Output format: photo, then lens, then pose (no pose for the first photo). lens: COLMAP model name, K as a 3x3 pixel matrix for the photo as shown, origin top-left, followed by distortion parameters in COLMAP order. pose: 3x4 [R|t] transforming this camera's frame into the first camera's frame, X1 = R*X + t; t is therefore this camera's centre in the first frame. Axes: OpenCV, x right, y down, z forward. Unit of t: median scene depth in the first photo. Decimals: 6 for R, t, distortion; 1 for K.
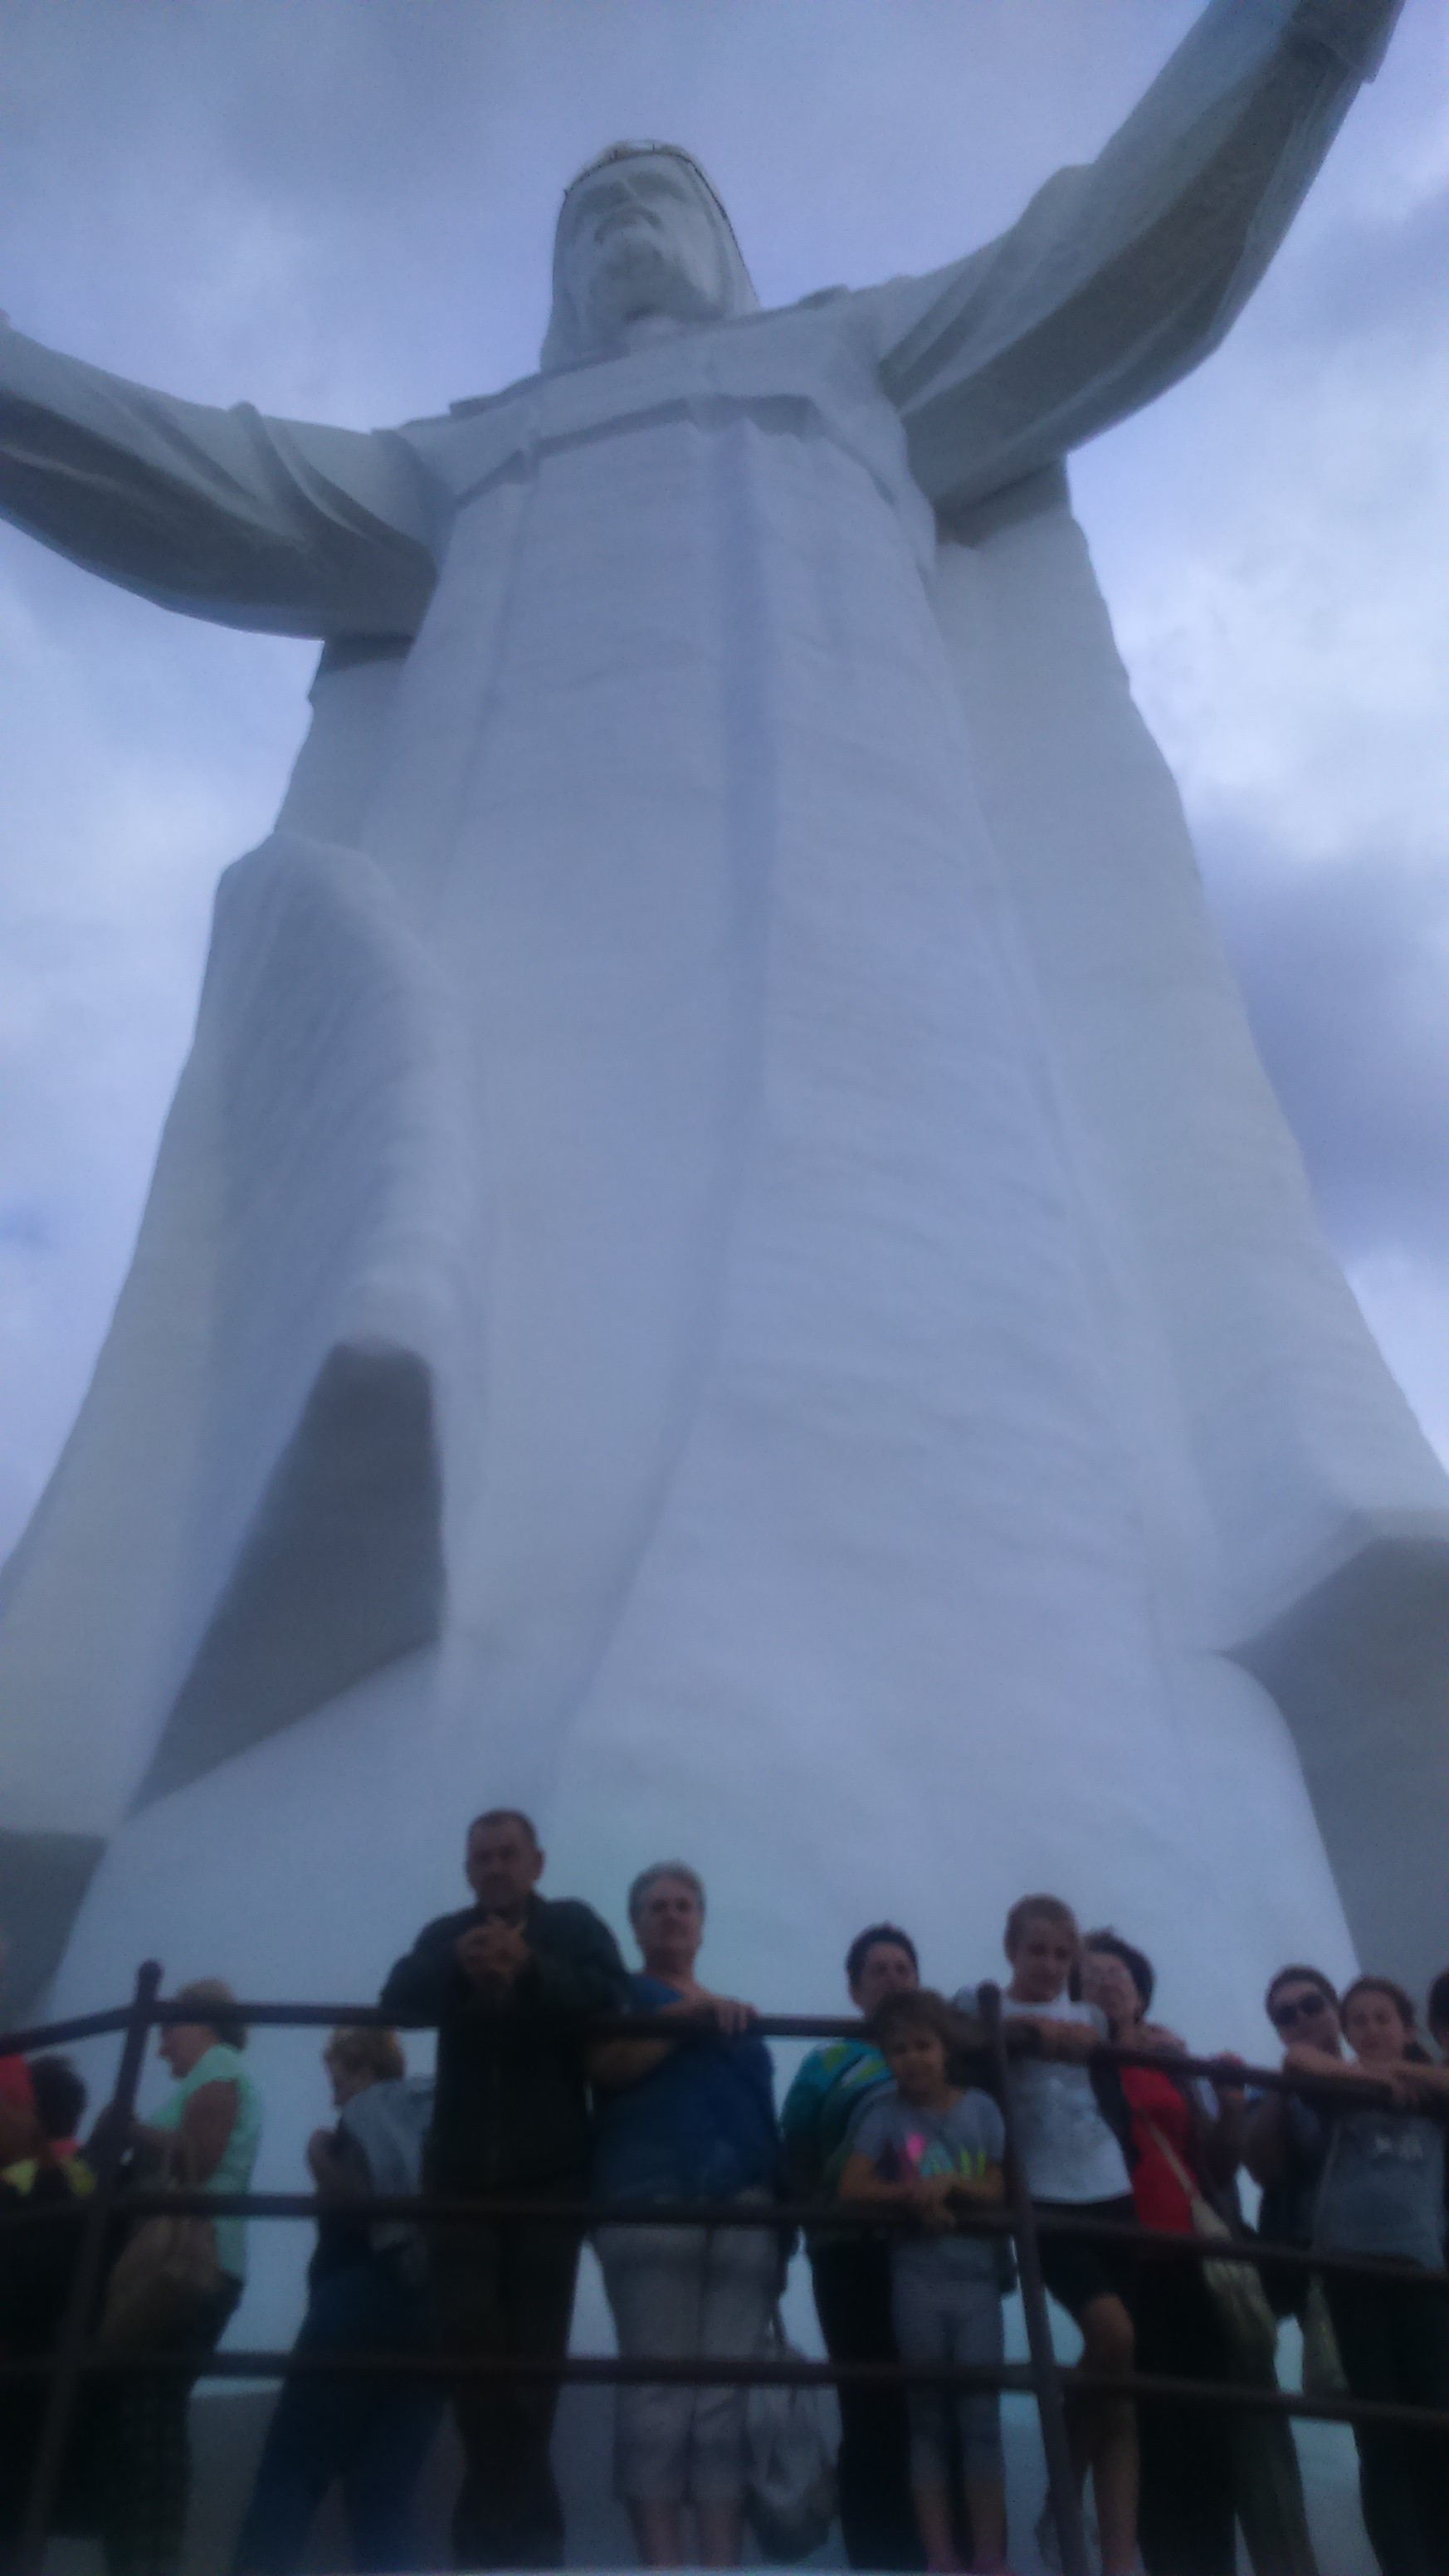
lens RADIAL K [[1986.4, 0, 716.8], [0, 1986.4, 1280.3], [0, 0, 1]] dist [0.011338, 0.001131]
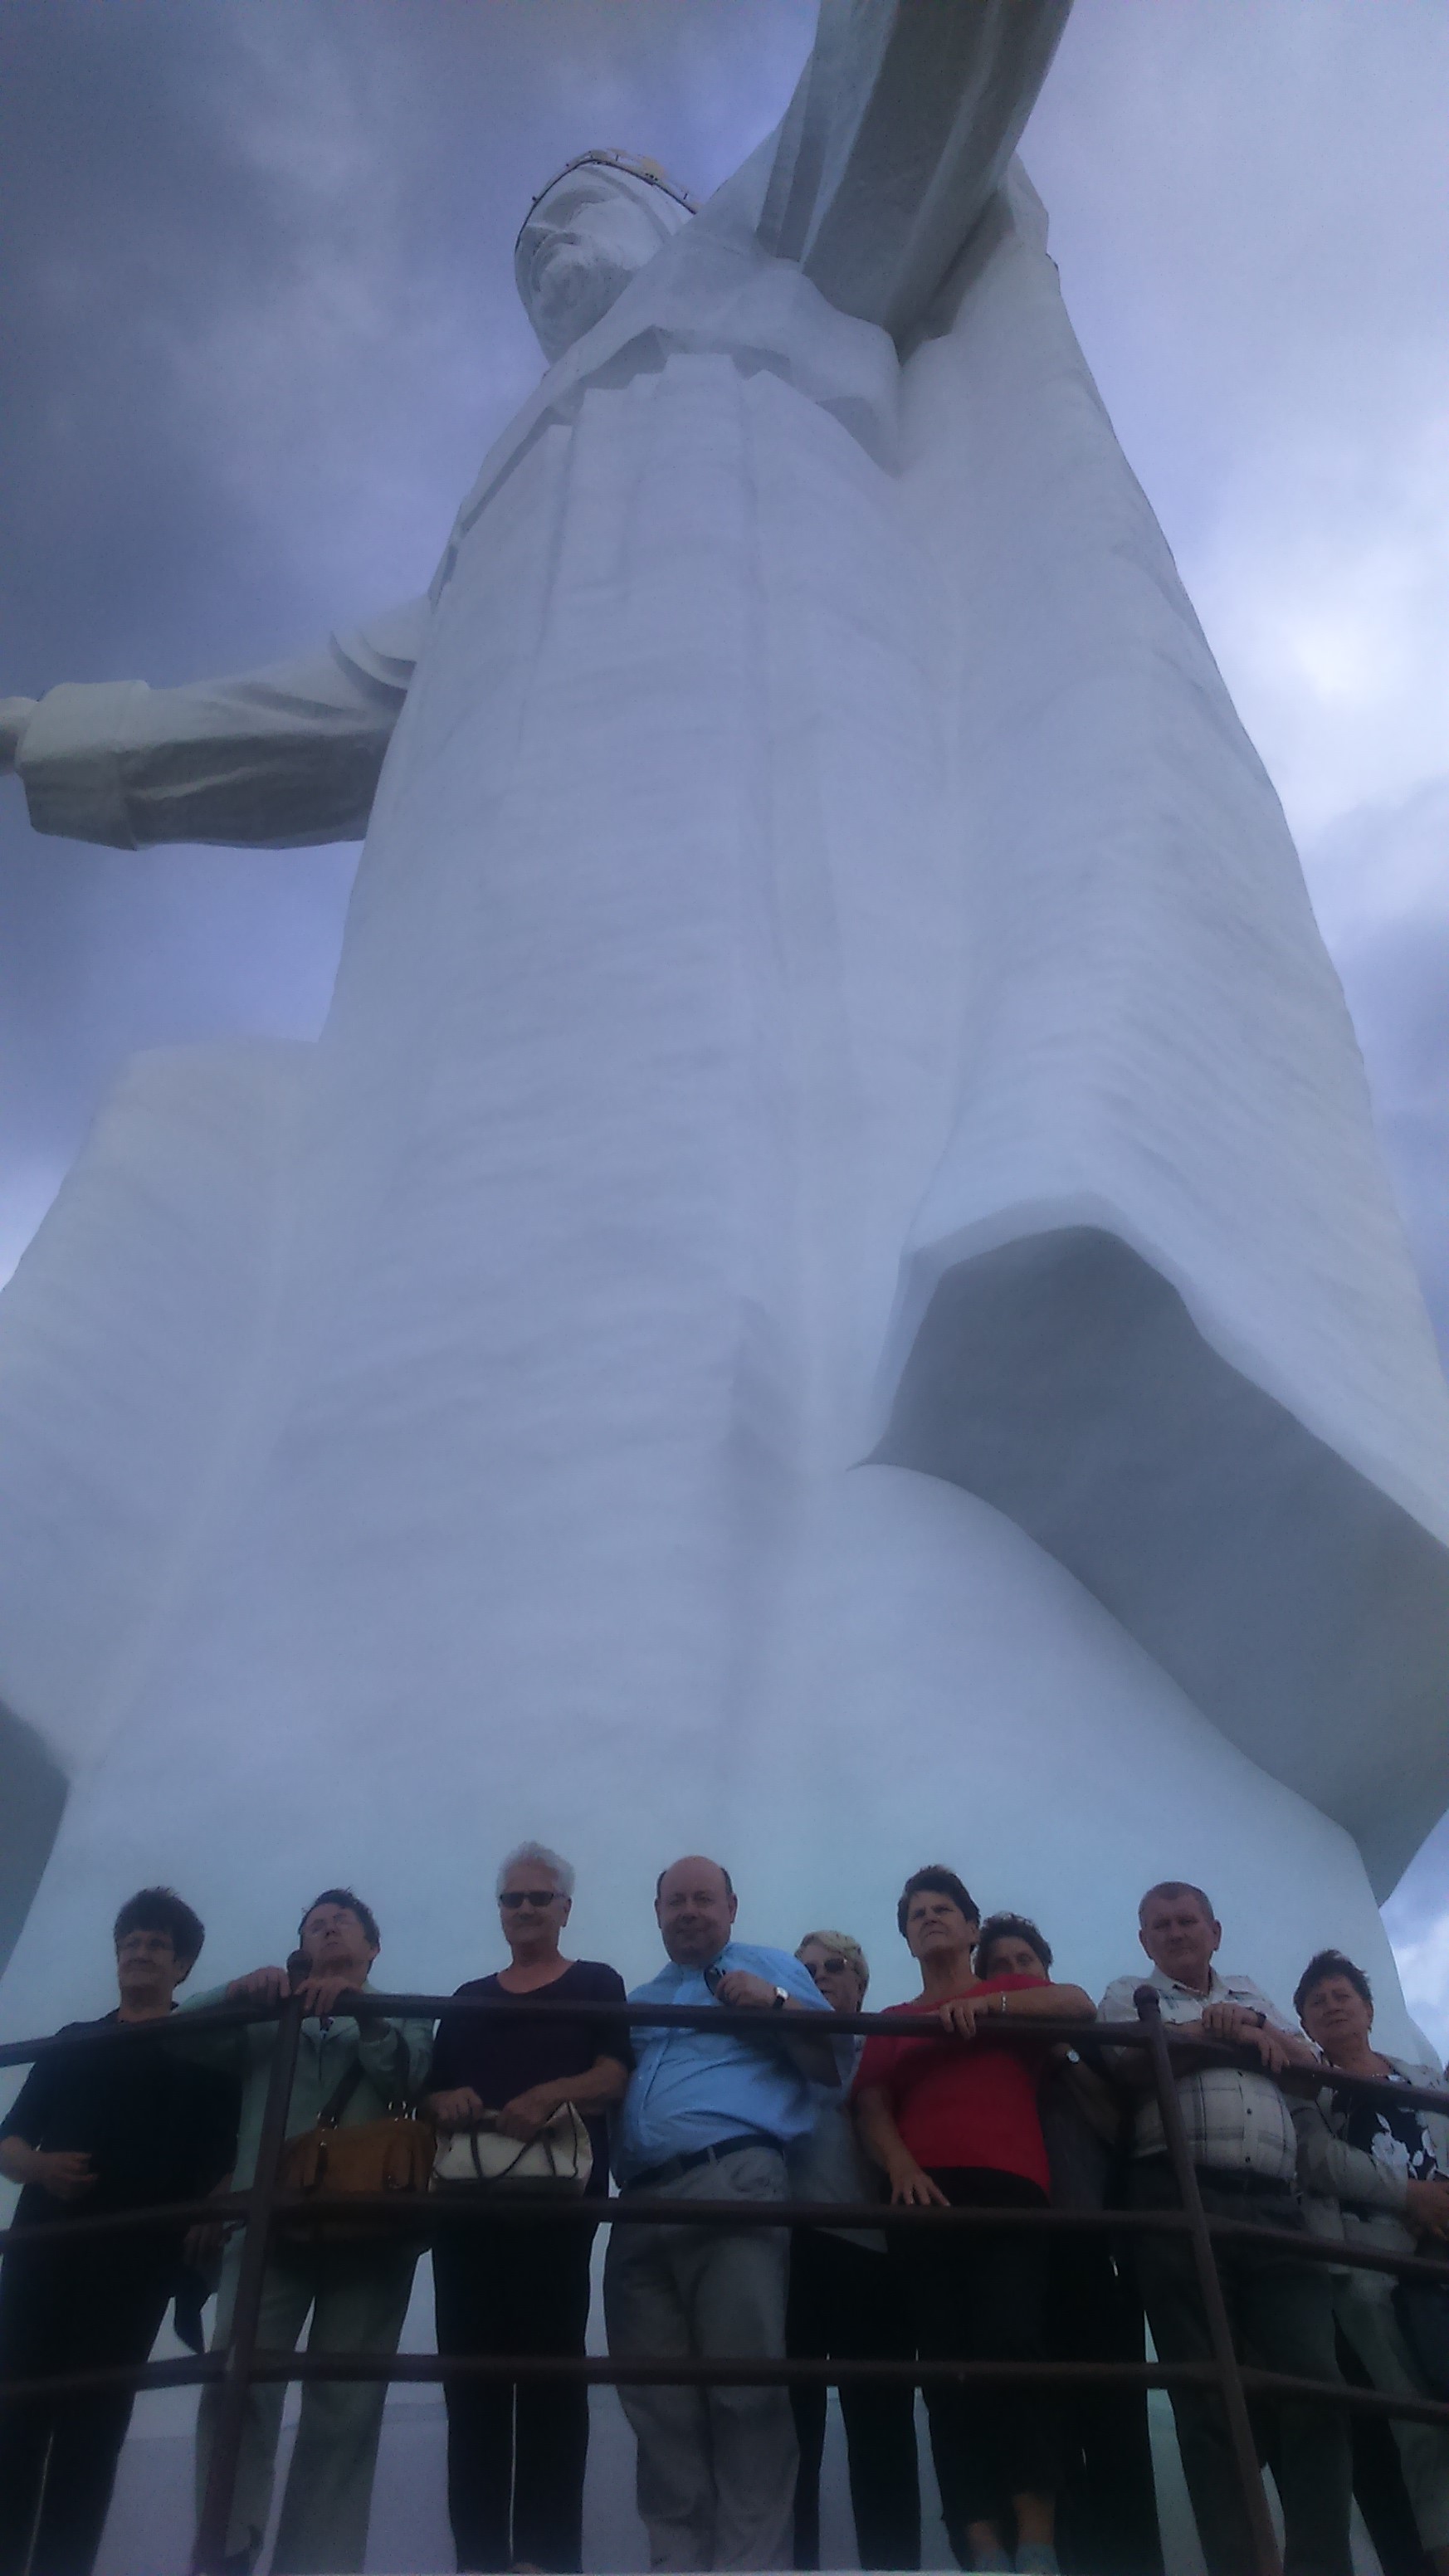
lens RADIAL K [[2022.9, 0, 724.5], [0, 2022.9, 1288.0], [0, 0, 1]] dist [0.005114, -0.004659]
pose [[0.818061, -0.434973, -0.376263, 0.214199], [0.437181, 0.895387, -0.084591, 0.062337], [0.373696, -0.095294, 0.922643, 0.060366]]
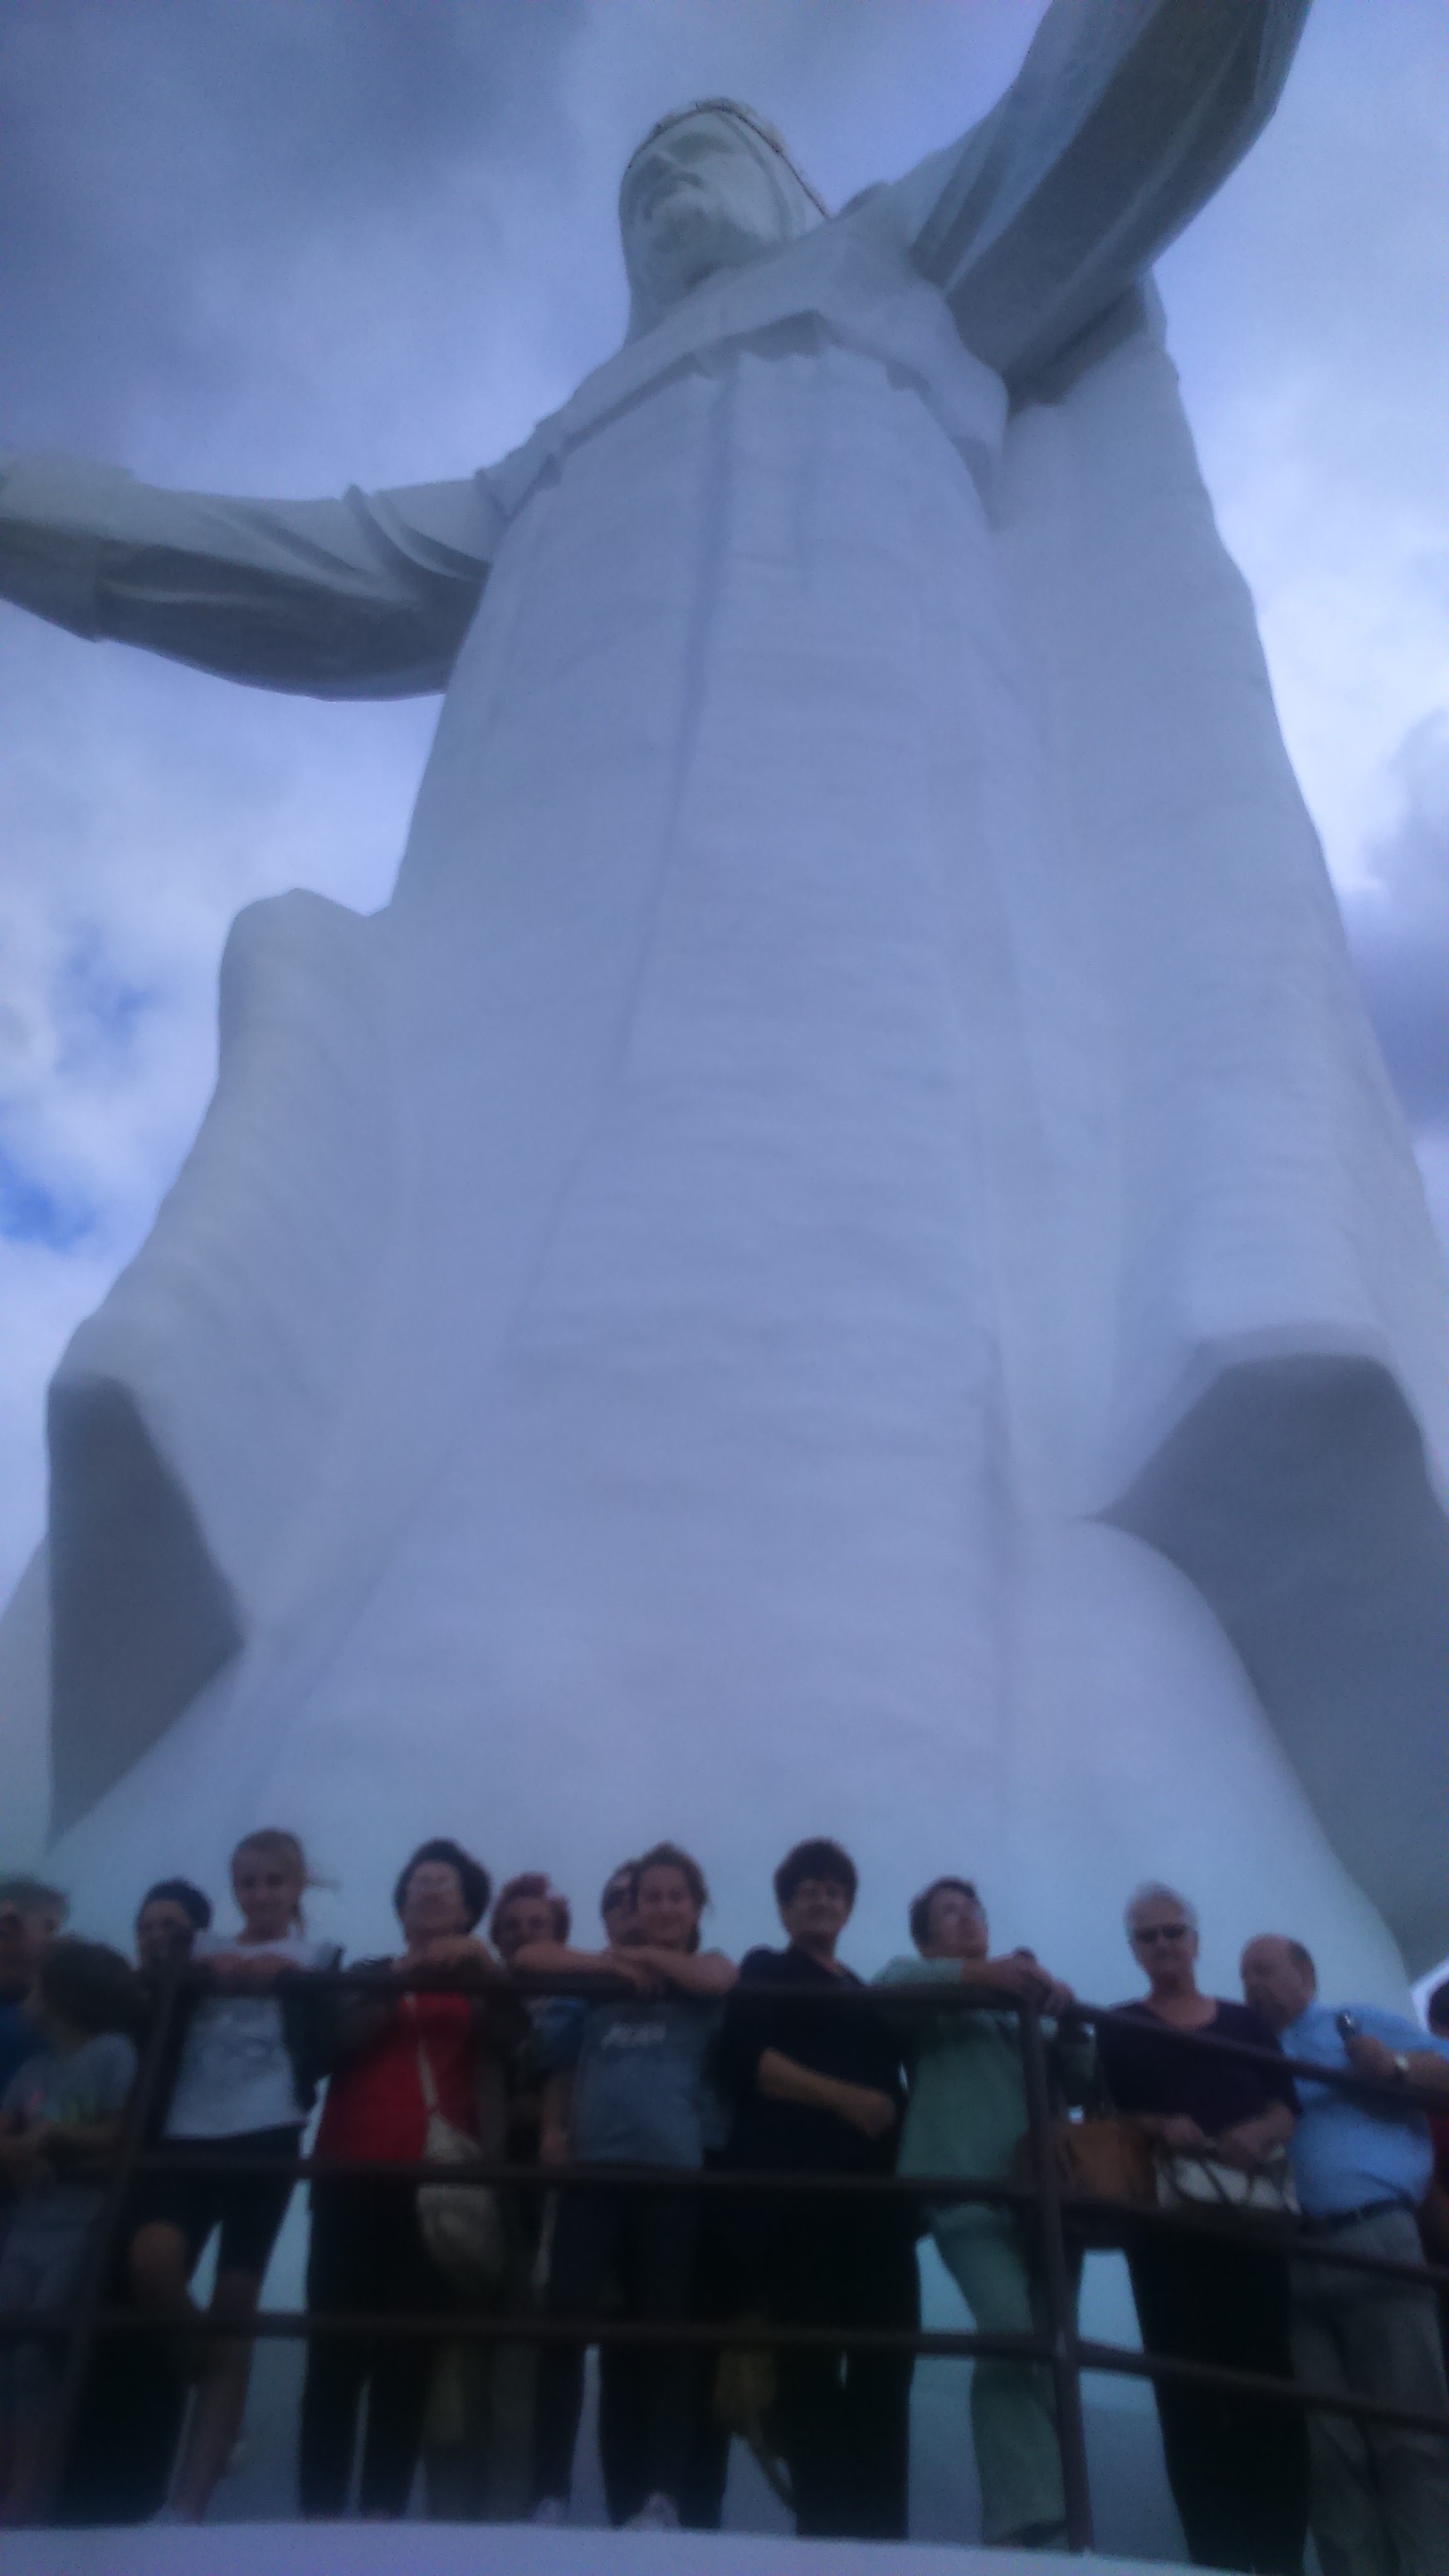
lens RADIAL K [[2003.3, 0, 731.9], [0, 2003.3, 1274.7], [0, 0, 1]] dist [0.009315, 0.002344]
pose [[0.949847, -0.206809, -0.234567, 0.125596], [0.208943, 0.977797, -0.016000, 0.020878], [0.232668, -0.033813, 0.971968, 0.021768]]
